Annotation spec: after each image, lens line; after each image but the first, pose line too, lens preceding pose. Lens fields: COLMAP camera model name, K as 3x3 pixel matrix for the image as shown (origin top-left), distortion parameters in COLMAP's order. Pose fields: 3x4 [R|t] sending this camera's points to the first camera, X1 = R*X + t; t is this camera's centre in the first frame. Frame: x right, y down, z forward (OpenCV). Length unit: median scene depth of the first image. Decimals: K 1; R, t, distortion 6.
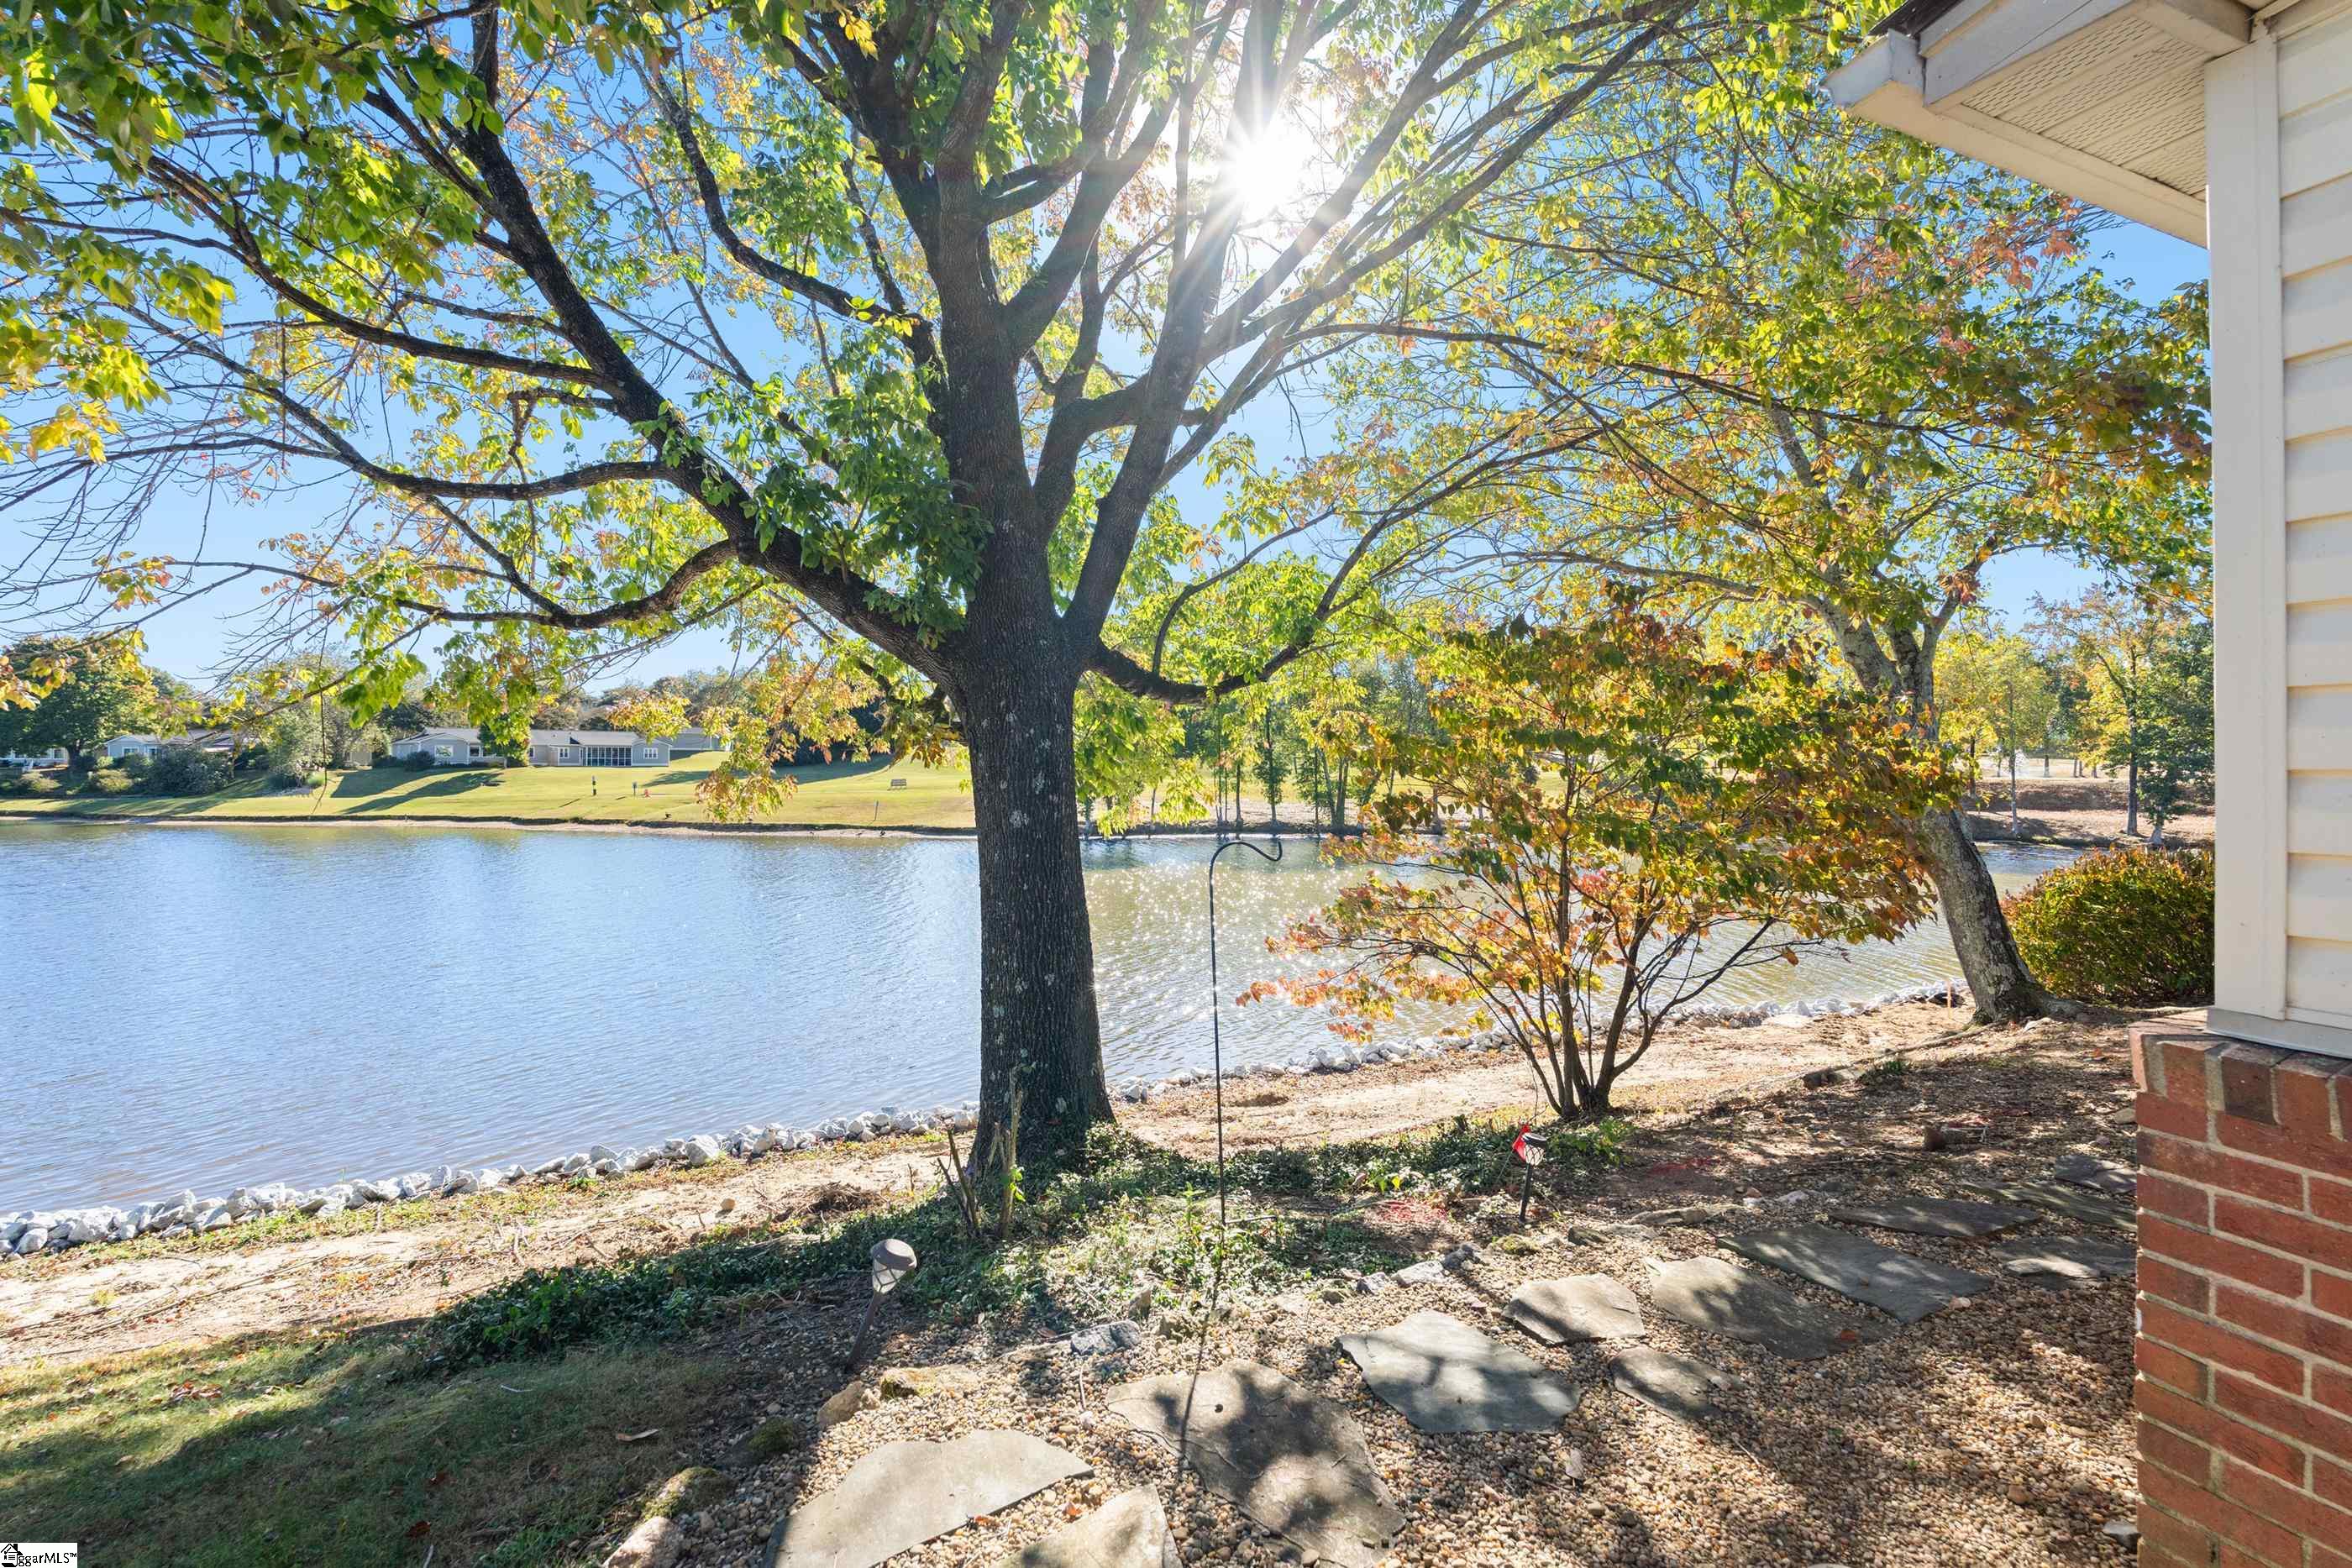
lens RADIAL K [[1030.1, 0, 1162.2], [0, 1030.1, 753.8], [0, 0, 1]] dist [-0.004793, -0.000346]
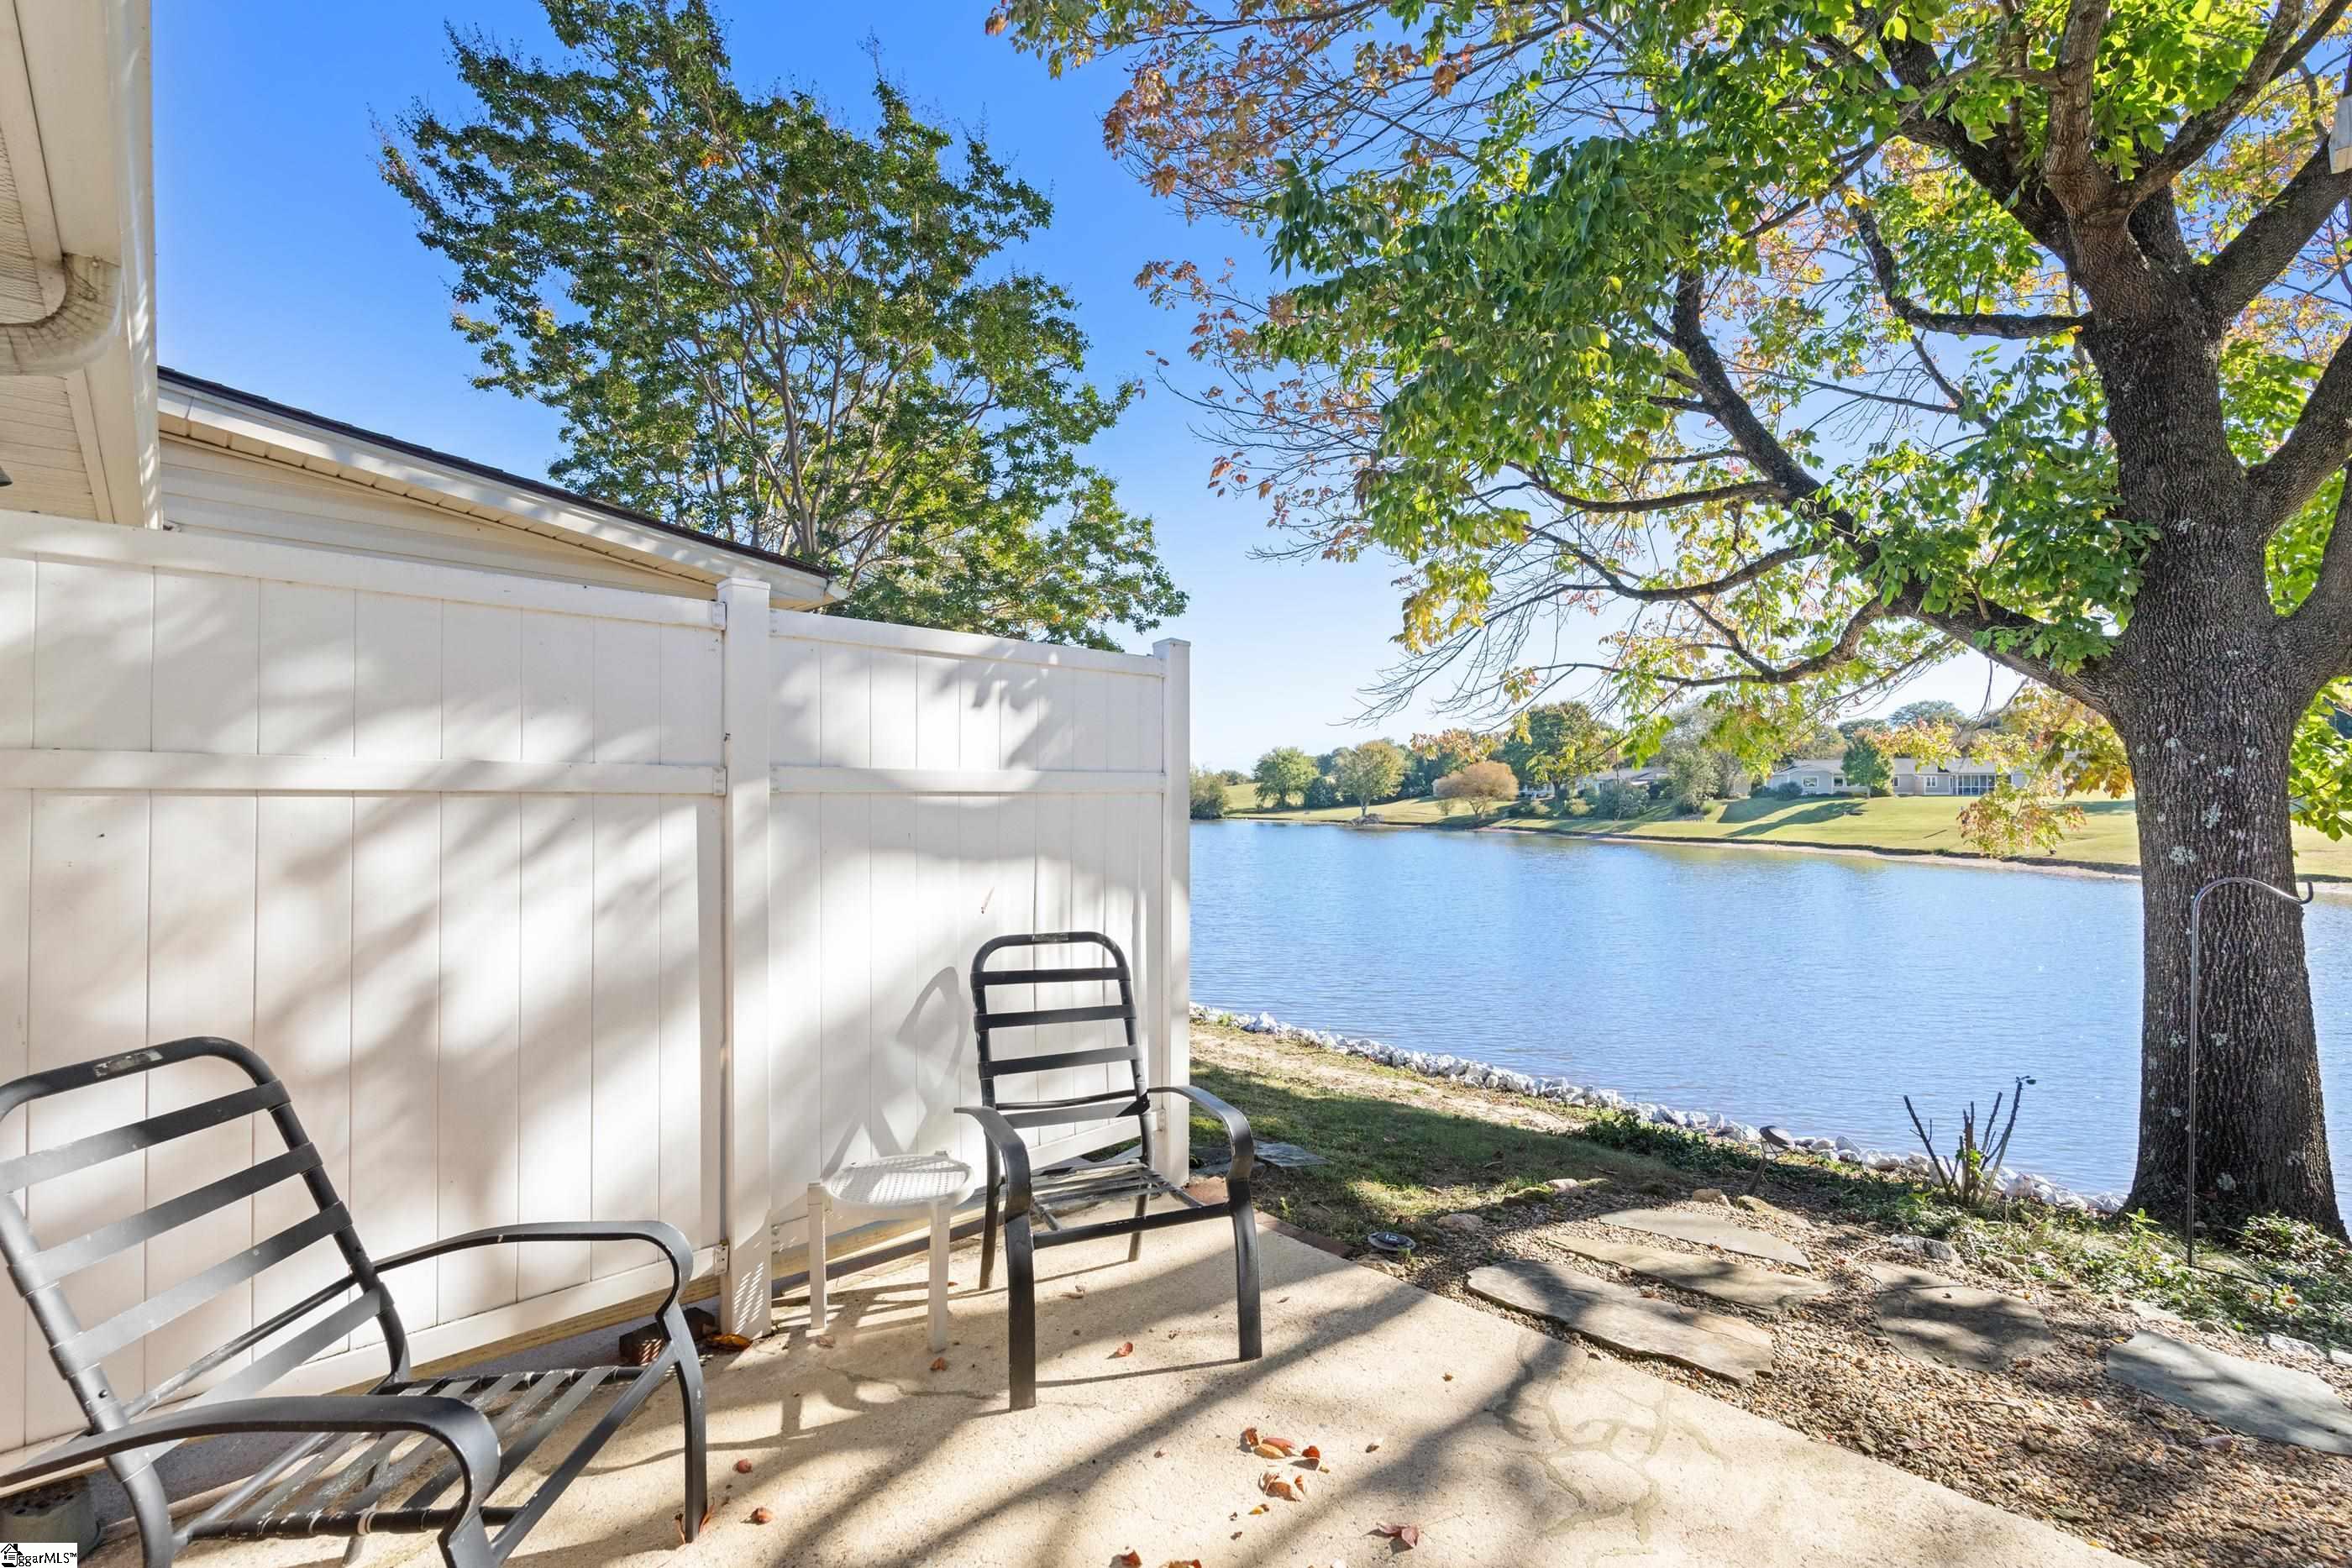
lens RADIAL K [[1030.1, 0, 1178.4], [0, 1030.1, 795.9], [0, 0, 1]] dist [-0.004793, -0.000346]
pose [[0.382454, -0.001676, -0.923973, 0.224415], [0.013055, 0.999908, 0.003590, -0.002256], [0.923882, -0.013435, 0.382441, -0.096462]]
